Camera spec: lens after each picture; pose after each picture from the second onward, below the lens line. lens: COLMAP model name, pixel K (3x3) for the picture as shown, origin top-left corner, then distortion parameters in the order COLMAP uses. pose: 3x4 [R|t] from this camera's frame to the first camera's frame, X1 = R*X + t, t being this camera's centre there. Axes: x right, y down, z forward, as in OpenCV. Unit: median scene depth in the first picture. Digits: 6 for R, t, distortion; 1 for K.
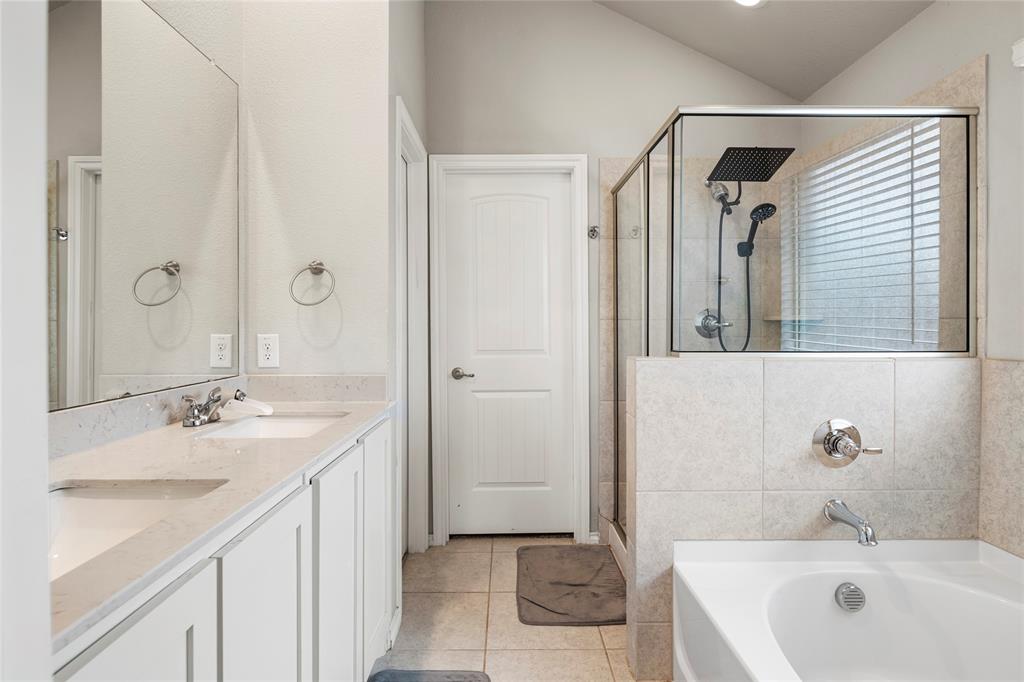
lens RADIAL K [[564.8, 0, 498.7], [0, 564.8, 323.0], [0, 0, 1]] dist [-0.007502, -0.002035]
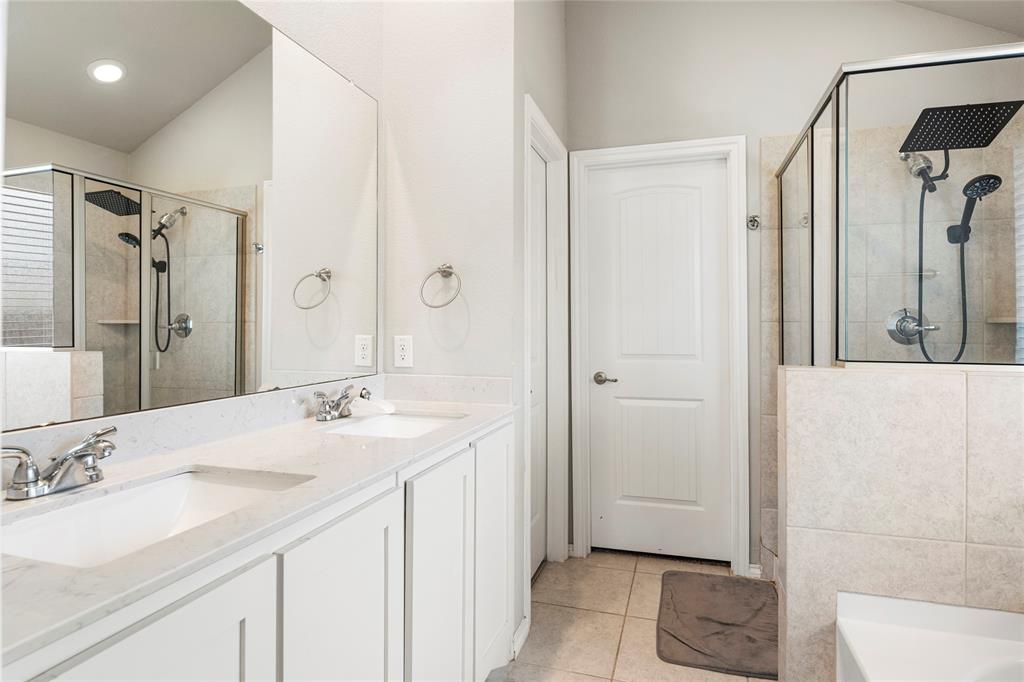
lens RADIAL K [[564.8, 0, 497.4], [0, 564.8, 318.0], [0, 0, 1]] dist [-0.007502, -0.002035]
pose [[0.952085, -0.001057, -0.305832, 0.077015], [-0.002571, 0.999931, -0.011460, -0.001029], [0.305823, 0.011698, 0.952016, 0.055506]]
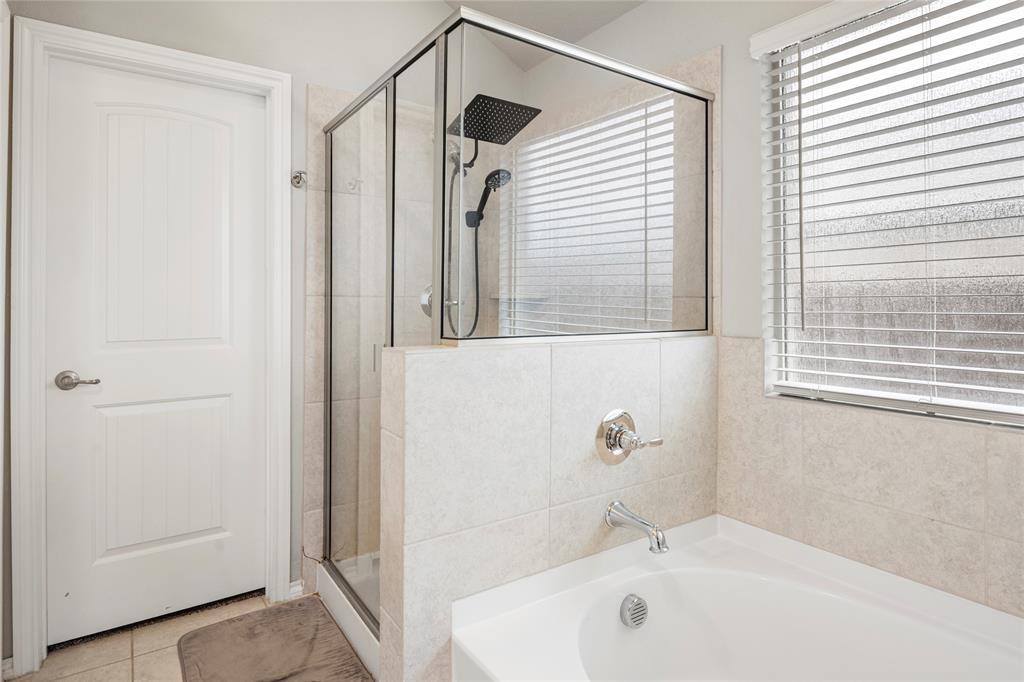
lens RADIAL K [[564.8, 0, 509.7], [0, 564.8, 293.1], [0, 0, 1]] dist [-0.007502, -0.002035]
pose [[0.820637, 0.012730, 0.571308, -0.039282], [-0.004483, 0.999864, -0.015840, 0.001821], [-0.571432, 0.010438, 0.820583, 0.308979]]
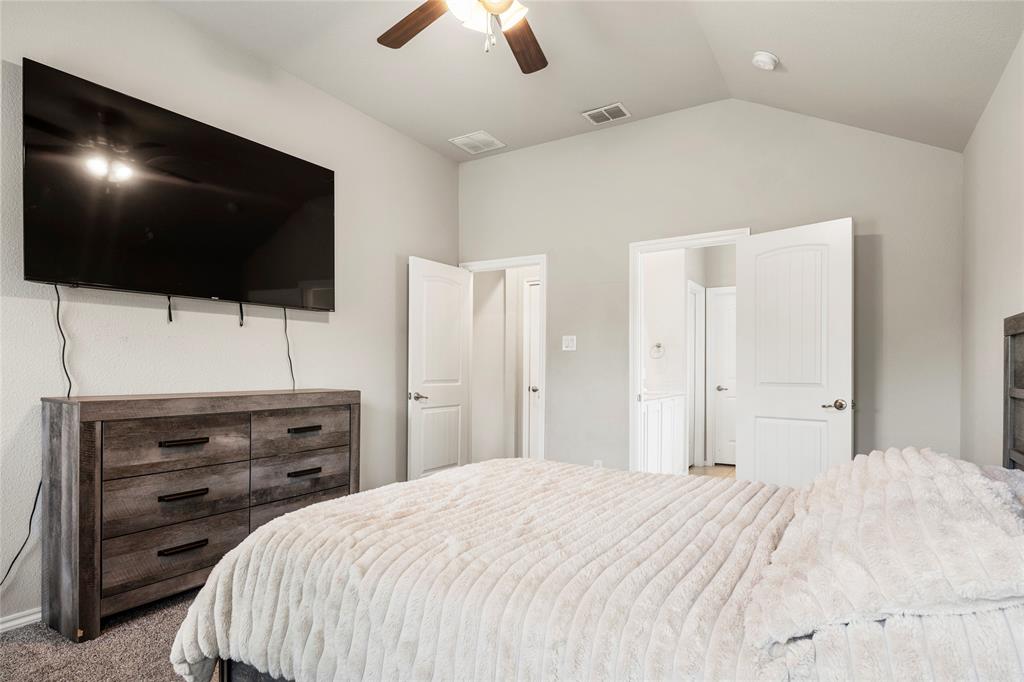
lens RADIAL K [[564.8, 0, 497.0], [0, 564.8, 364.9], [0, 0, 1]] dist [-0.007502, -0.002035]
pose [[0.857351, 0.009049, -0.514652, 0.436959], [-0.007875, 0.999959, 0.004463, -0.004428], [0.514671, 0.000227, 0.857388, -1.824900]]
